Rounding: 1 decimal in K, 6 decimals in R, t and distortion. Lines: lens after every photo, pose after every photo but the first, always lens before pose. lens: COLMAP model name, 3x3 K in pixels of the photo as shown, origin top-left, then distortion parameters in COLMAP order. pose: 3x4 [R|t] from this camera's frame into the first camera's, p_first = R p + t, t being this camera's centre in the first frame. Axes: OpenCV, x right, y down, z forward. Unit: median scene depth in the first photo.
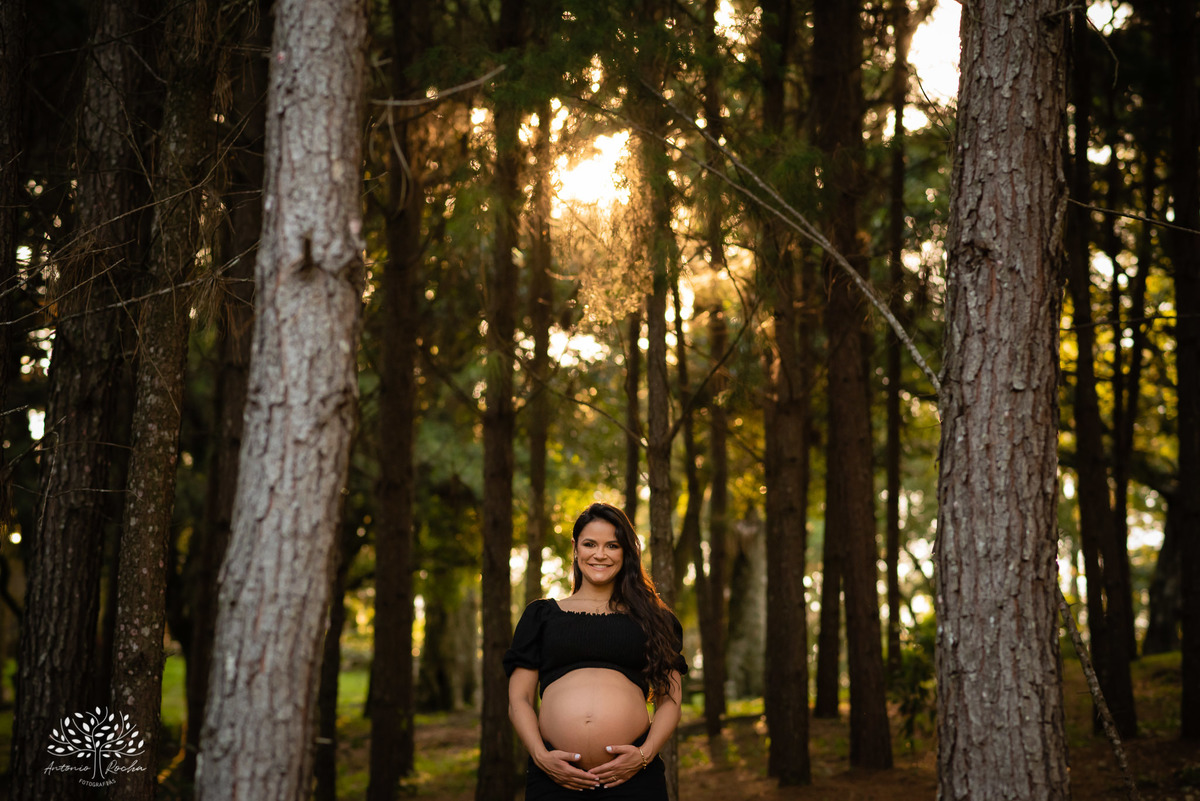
lens RADIAL K [[3001.5, 0, 600.0], [0, 3001.5, 400.5], [0, 0, 1]] dist [-0.038853, 0.191359]
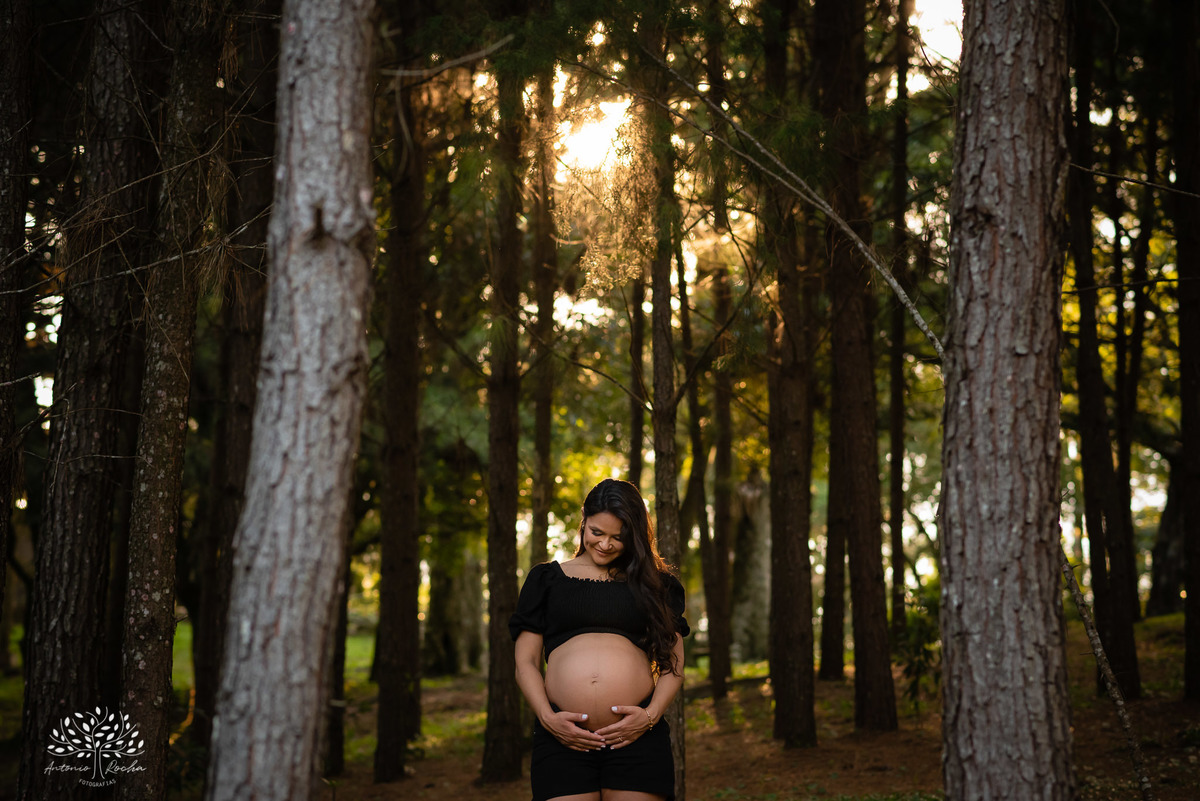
lens RADIAL K [[3007.9, 0, 615.0], [0, 3007.9, 369.0], [0, 0, 1]] dist [-0.042779, 0.066606]
pose [[0.999985, -0.003537, 0.004092, -0.000854], [0.003529, 0.999992, 0.001820, -0.000483], [-0.004098, -0.001805, 0.999990, -0.006850]]
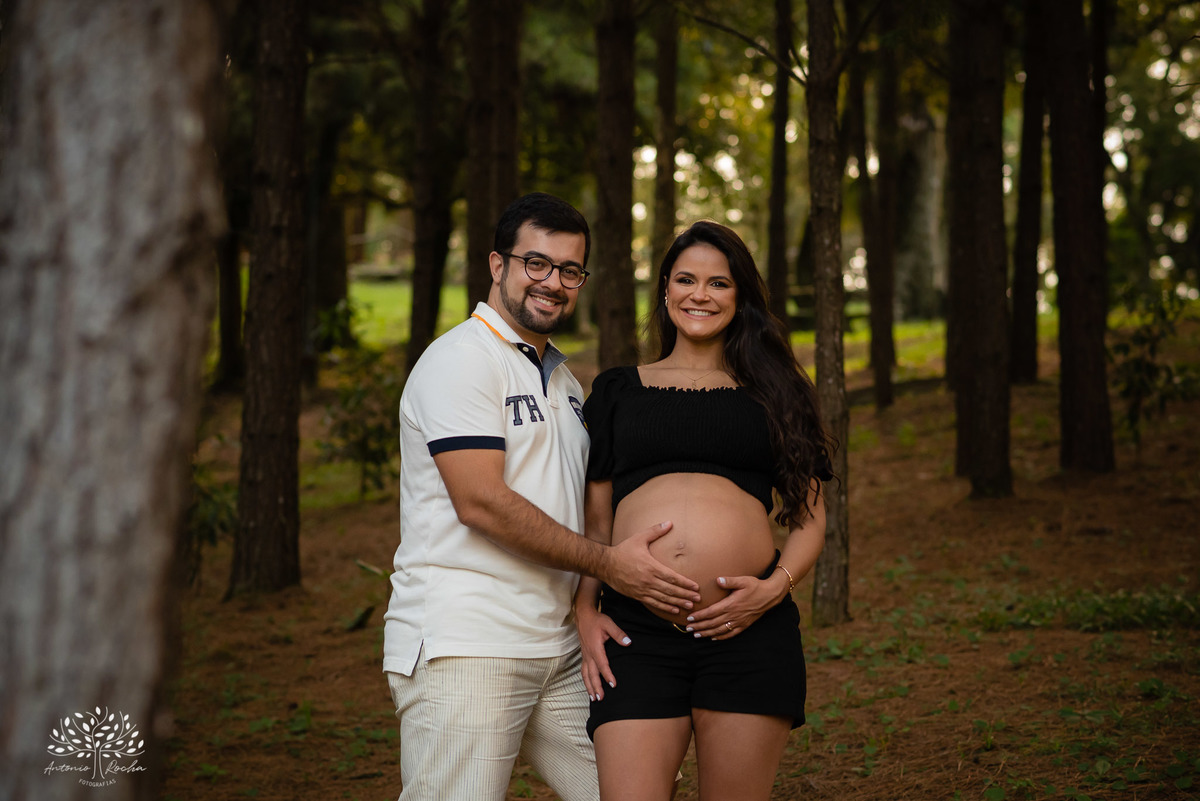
lens RADIAL K [[3001.5, 0, 600.0], [0, 3001.5, 400.5], [0, 0, 1]] dist [-0.038853, 0.191359]
pose [[0.998792, -0.004060, -0.048975, 0.000565], [0.011506, 0.988200, 0.152738, -0.020159], [0.047777, -0.153117, 0.987052, 0.232033]]
